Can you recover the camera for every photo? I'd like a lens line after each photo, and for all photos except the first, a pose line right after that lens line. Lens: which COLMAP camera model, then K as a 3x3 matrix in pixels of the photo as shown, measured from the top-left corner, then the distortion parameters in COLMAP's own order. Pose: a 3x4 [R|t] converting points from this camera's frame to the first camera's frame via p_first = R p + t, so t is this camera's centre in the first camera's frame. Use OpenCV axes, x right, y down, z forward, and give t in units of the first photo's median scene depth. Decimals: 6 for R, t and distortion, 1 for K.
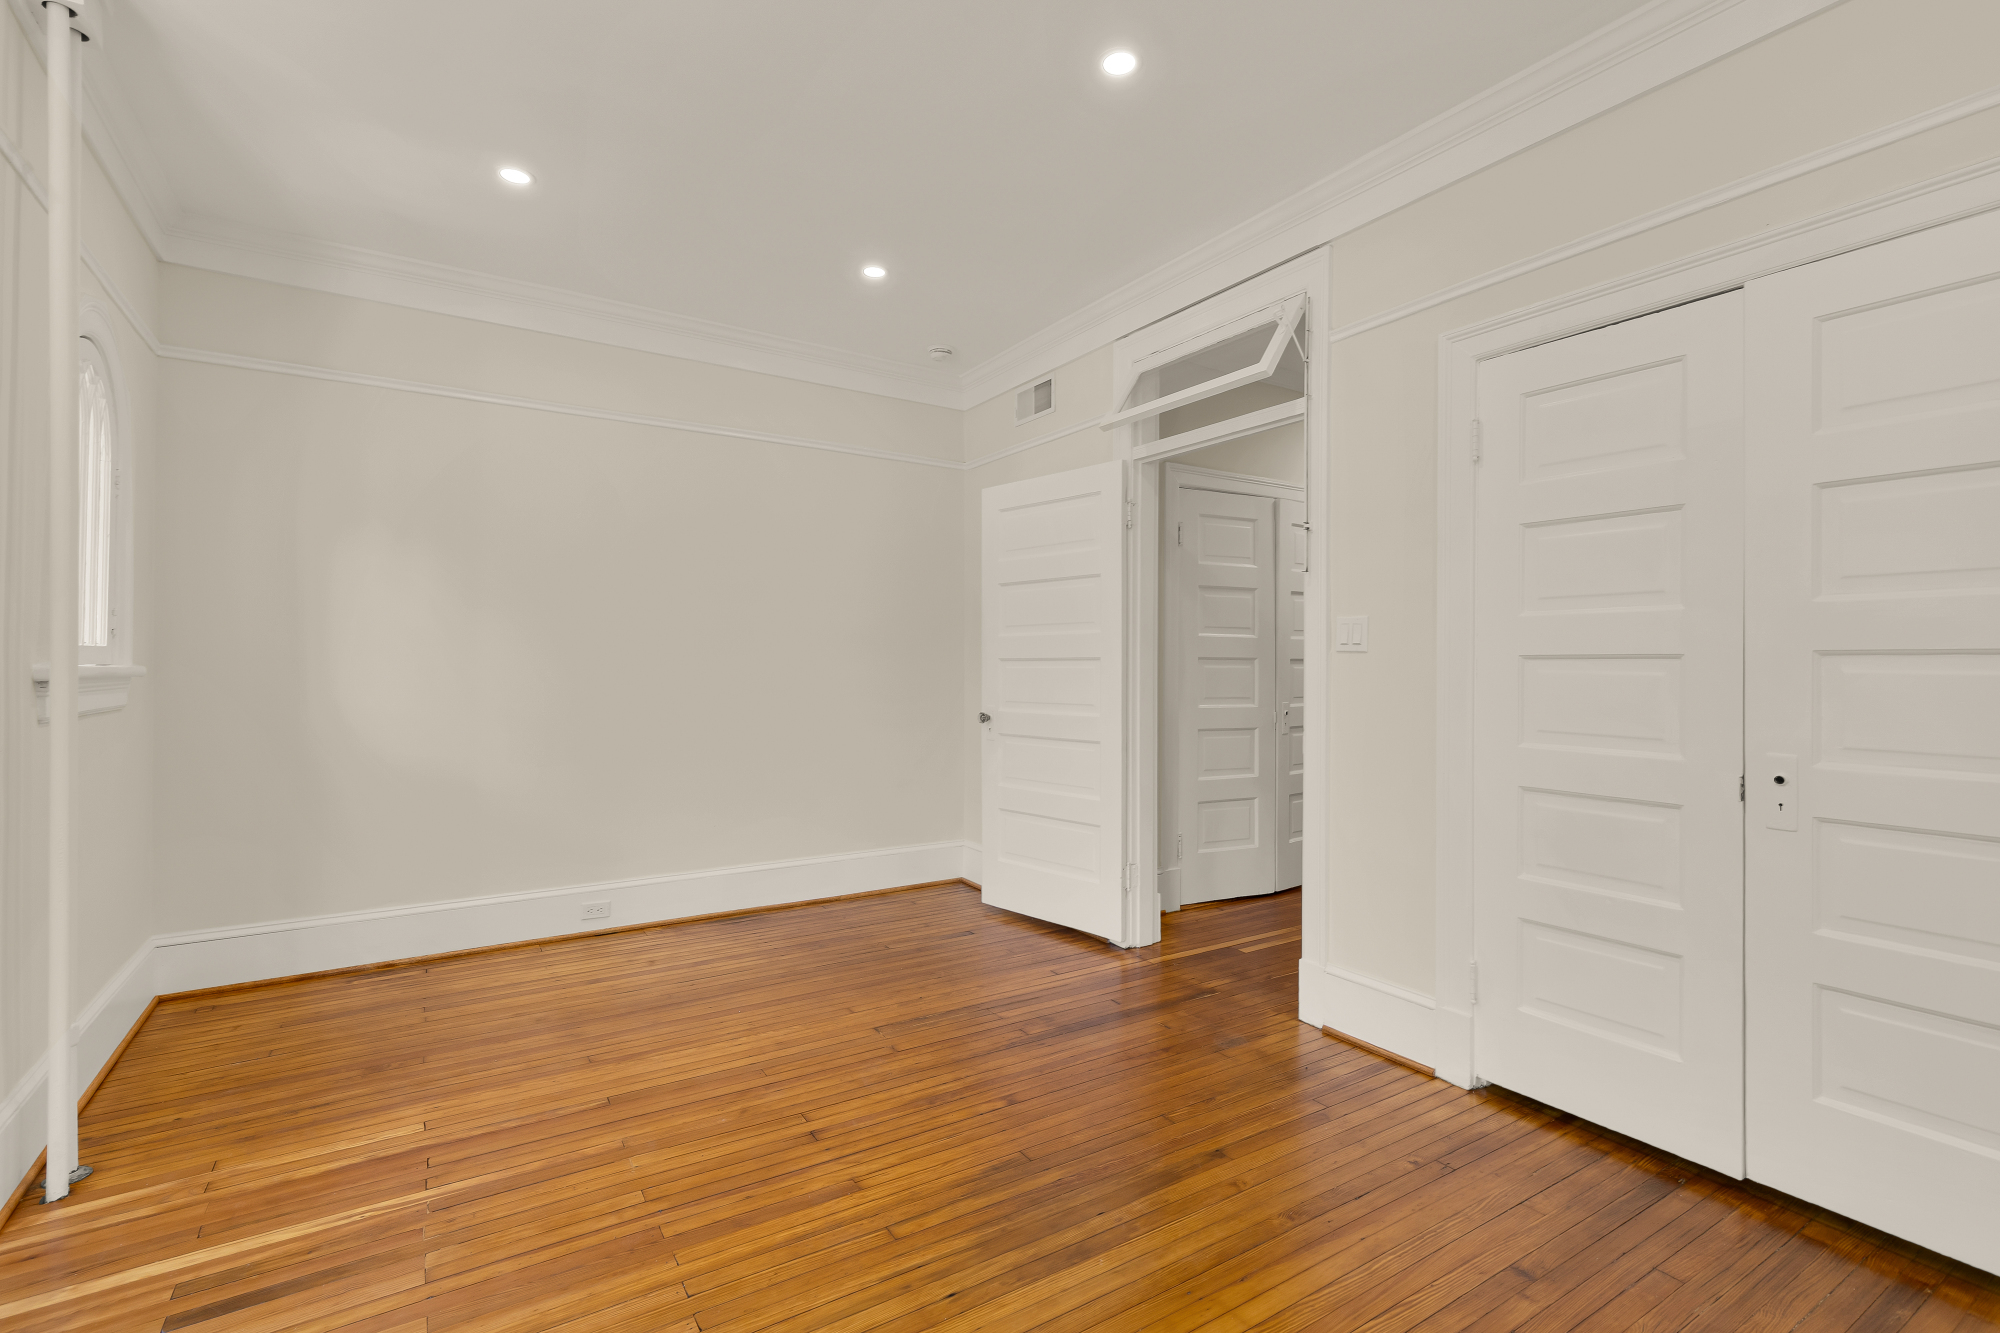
lens RADIAL K [[906.2, 0, 990.1], [0, 906.2, 669.8], [0, 0, 1]] dist [0.011104, -0.001974]
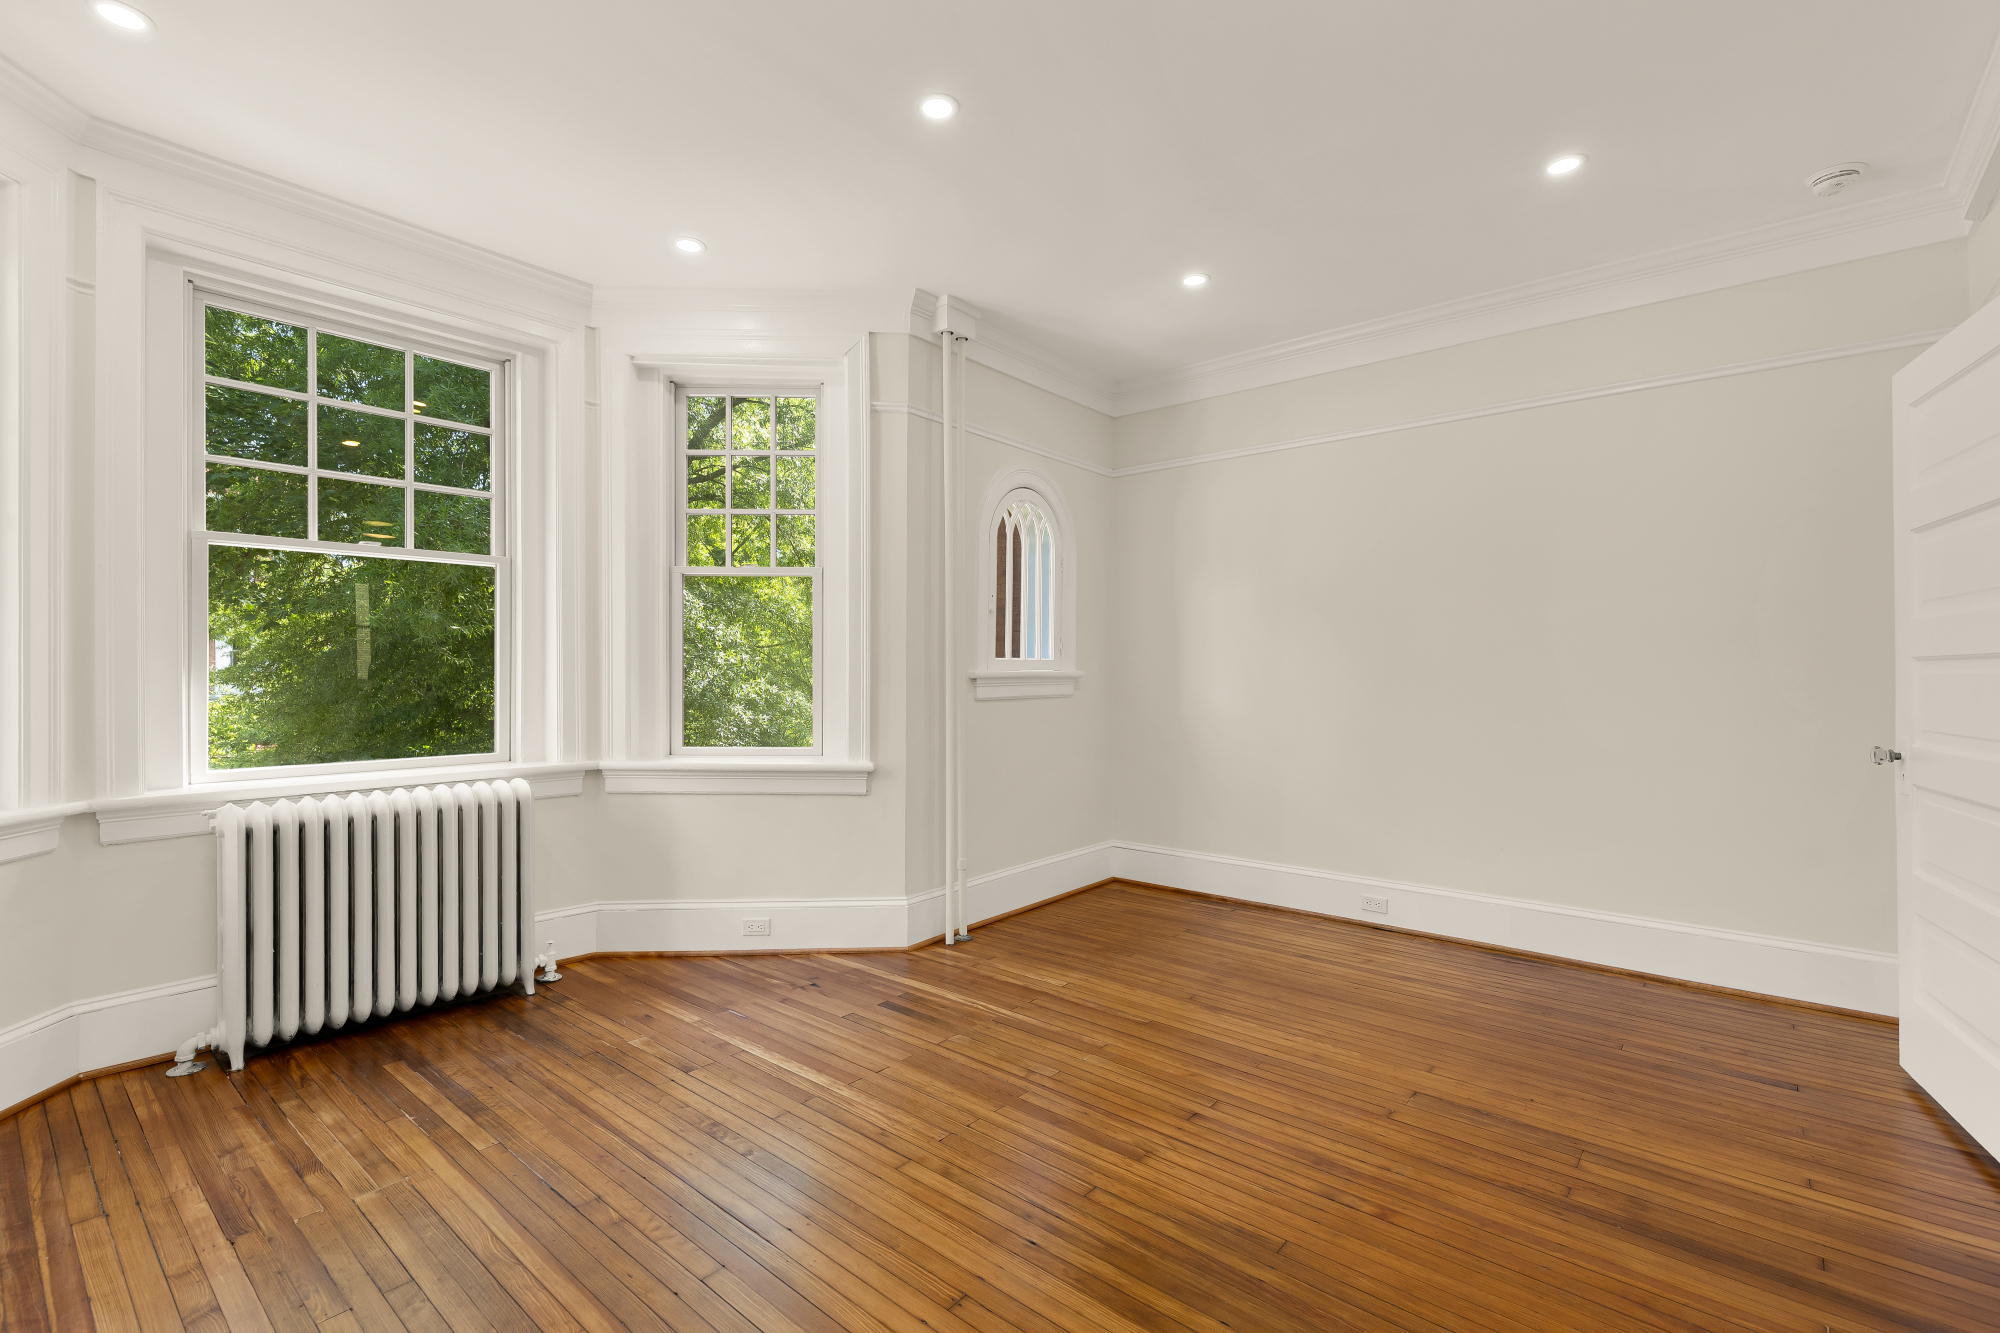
lens RADIAL K [[906.2, 0, 1008.9], [0, 906.2, 670.4], [0, 0, 1]] dist [0.011104, -0.001974]
pose [[0.289936, -0.002886, -0.957042, 0.619332], [-0.004535, 0.999980, -0.004389, 0.003169], [0.957035, 0.005613, 0.289917, 0.405638]]
